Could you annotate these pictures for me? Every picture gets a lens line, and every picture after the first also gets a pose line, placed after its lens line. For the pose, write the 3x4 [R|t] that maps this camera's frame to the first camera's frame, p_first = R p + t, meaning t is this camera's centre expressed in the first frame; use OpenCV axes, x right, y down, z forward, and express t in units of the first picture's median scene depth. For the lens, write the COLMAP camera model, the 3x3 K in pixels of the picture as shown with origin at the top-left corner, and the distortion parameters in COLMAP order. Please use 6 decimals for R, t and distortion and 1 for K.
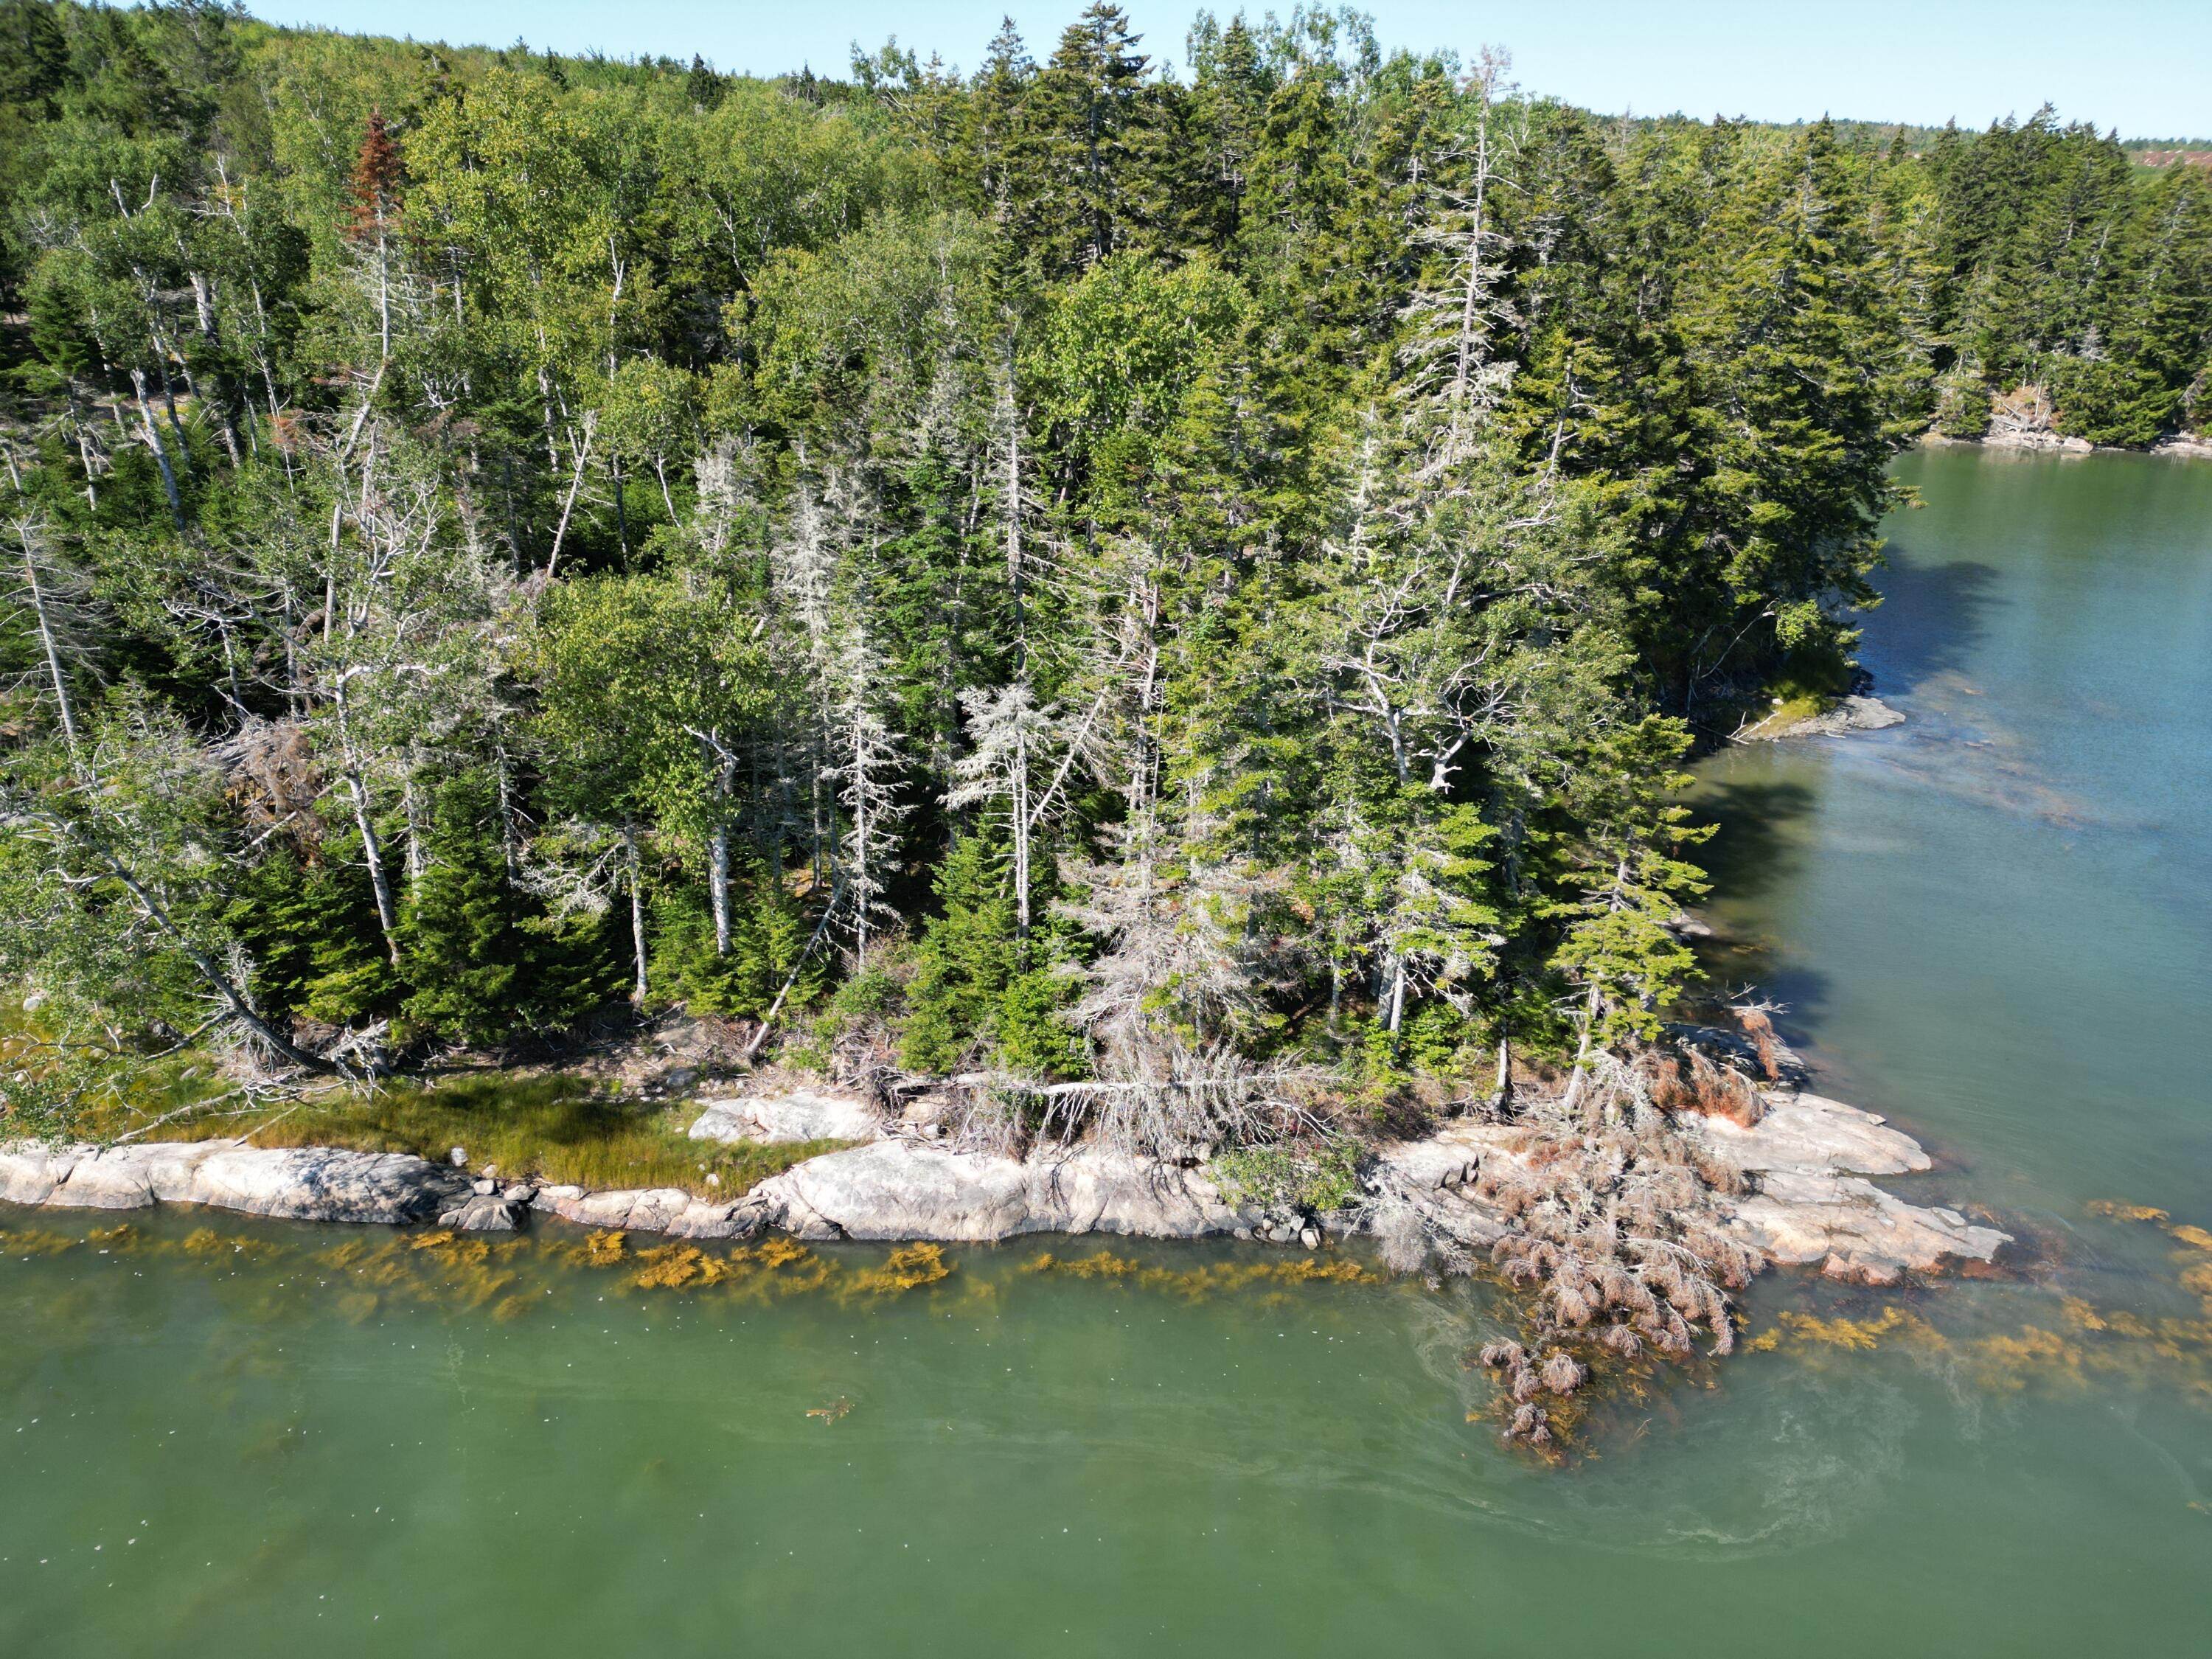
lens RADIAL K [[1546.4, 0, 1093.3], [0, 1546.4, 828.4], [0, 0, 1]] dist [0.065701, -0.068029]
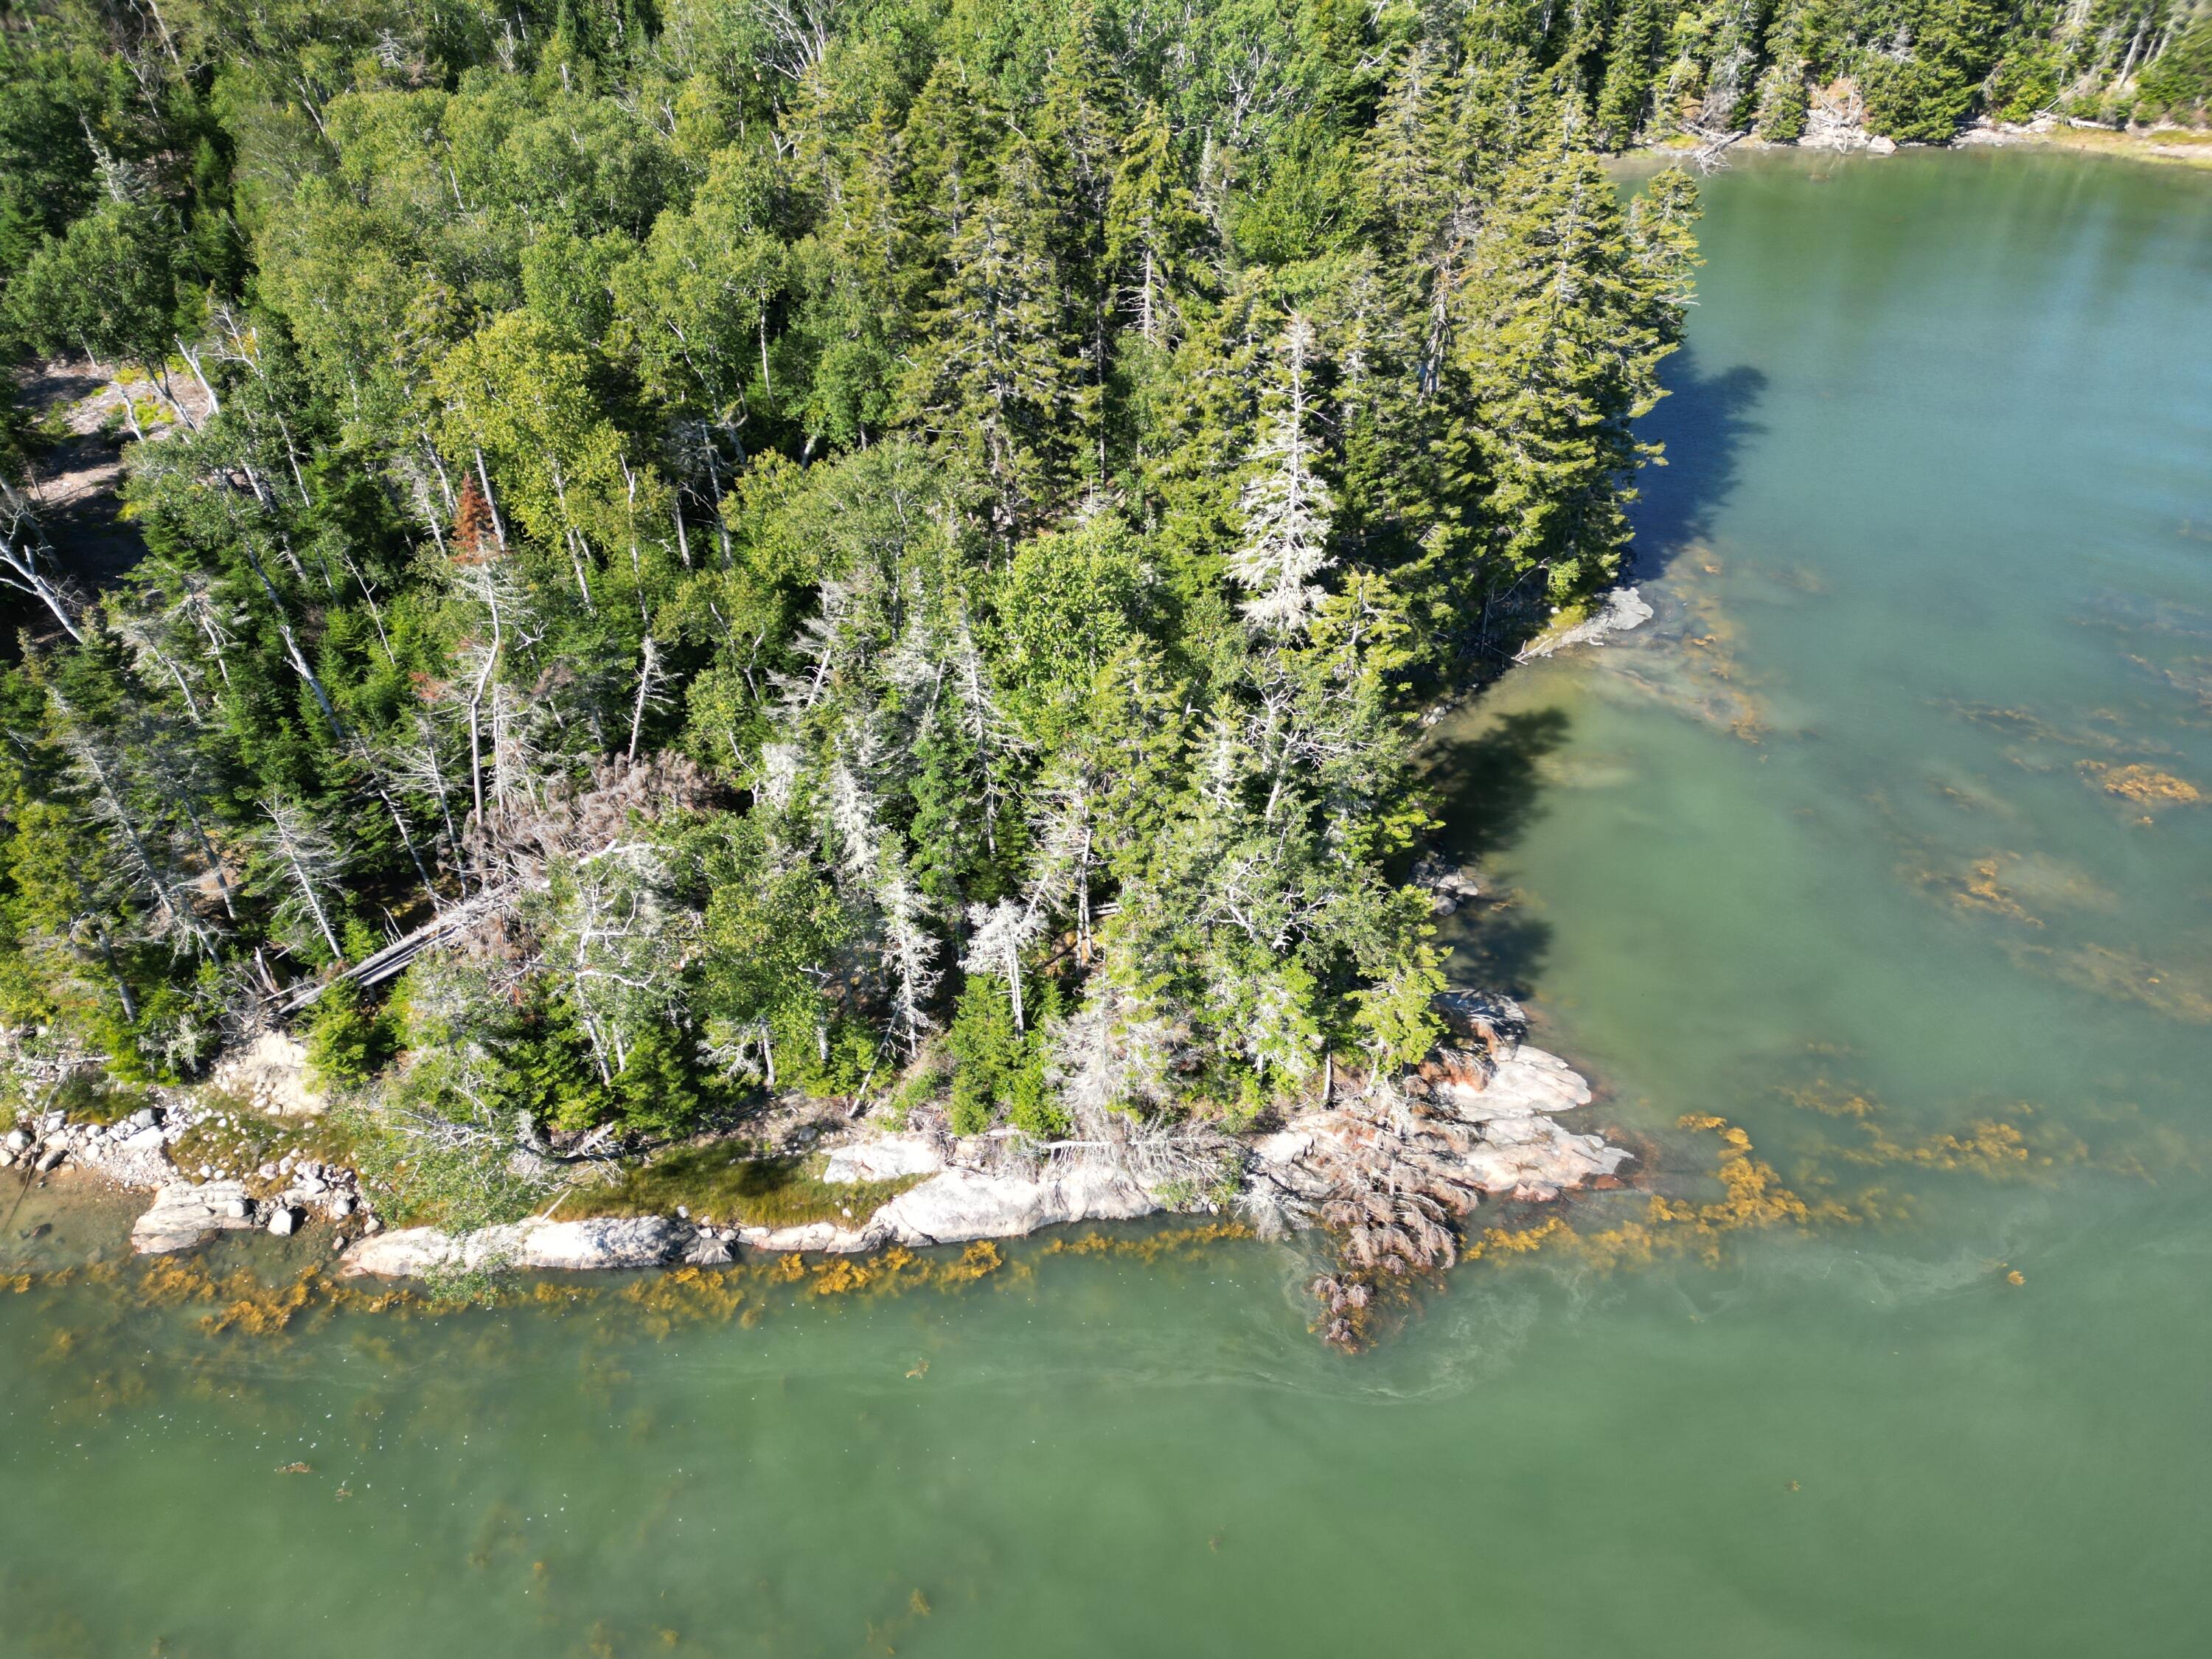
lens RADIAL K [[1546.4, 0, 1093.3], [0, 1546.4, 828.4], [0, 0, 1]] dist [0.065701, -0.068029]
pose [[0.993988, -0.096062, 0.052539, -0.035705], [0.076717, 0.953403, 0.291782, -0.597674], [-0.078120, -0.285997, 0.955041, -0.442195]]
